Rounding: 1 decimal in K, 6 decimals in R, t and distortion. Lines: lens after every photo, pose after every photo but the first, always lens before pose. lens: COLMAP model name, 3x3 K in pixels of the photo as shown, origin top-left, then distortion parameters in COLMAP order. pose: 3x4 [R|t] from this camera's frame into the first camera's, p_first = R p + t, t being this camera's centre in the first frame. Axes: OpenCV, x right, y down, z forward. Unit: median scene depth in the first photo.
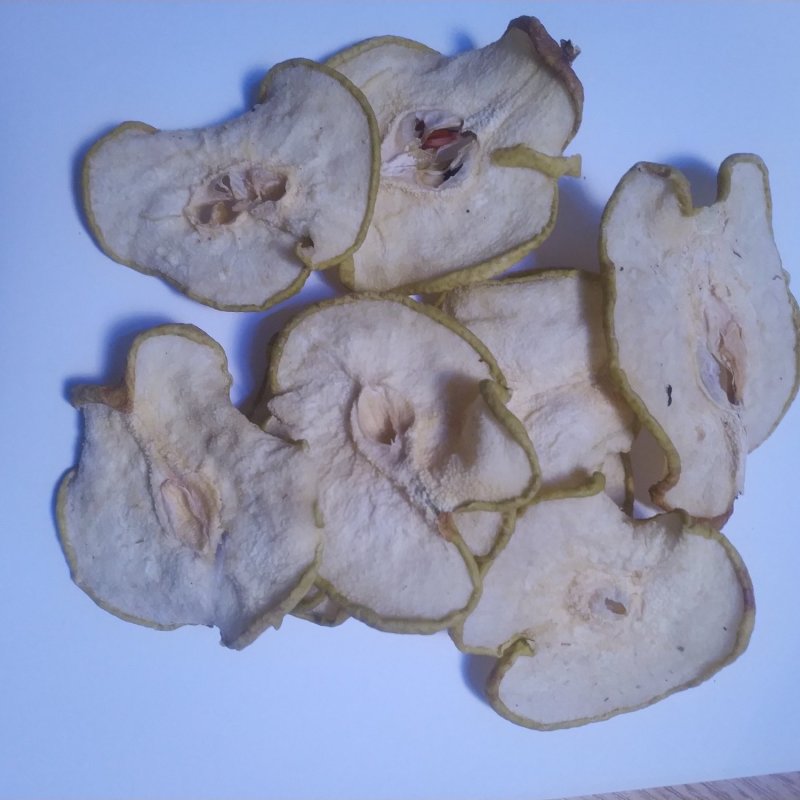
lens RADIAL K [[774.0, 0, 400.7], [0, 774.0, 400.3], [0, 0, 1]] dist [0.006424, -0.237748]
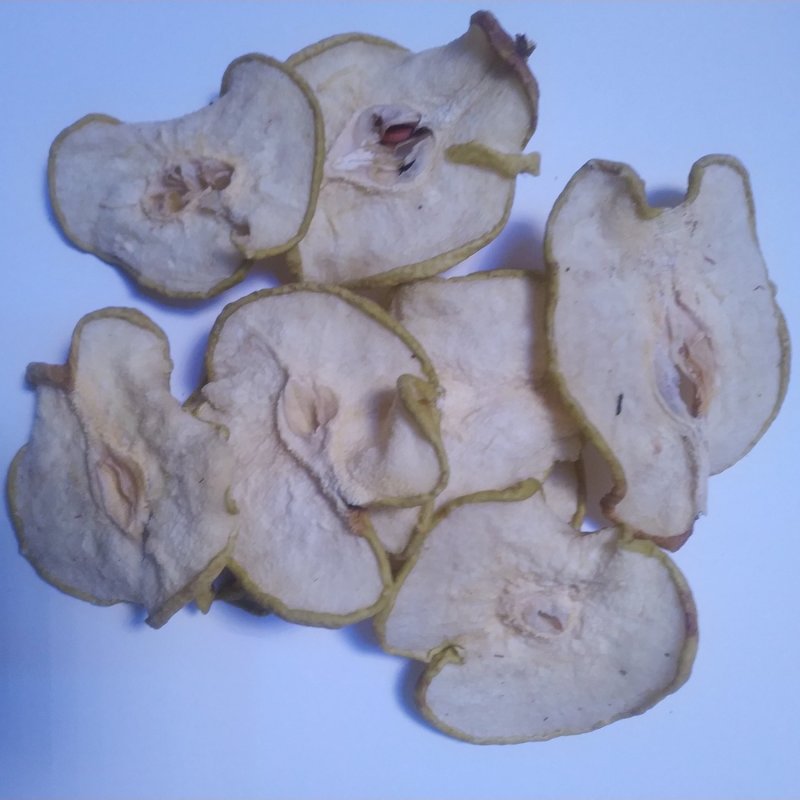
lens RADIAL K [[774.0, 0, 400.7], [0, 774.0, 400.3], [0, 0, 1]] dist [0.006424, -0.237748]
pose [[0.992540, 0.052933, -0.109827, 0.191789], [-0.055275, 0.998302, -0.018383, 0.022530], [0.108667, 0.024316, 0.993781, 0.019965]]
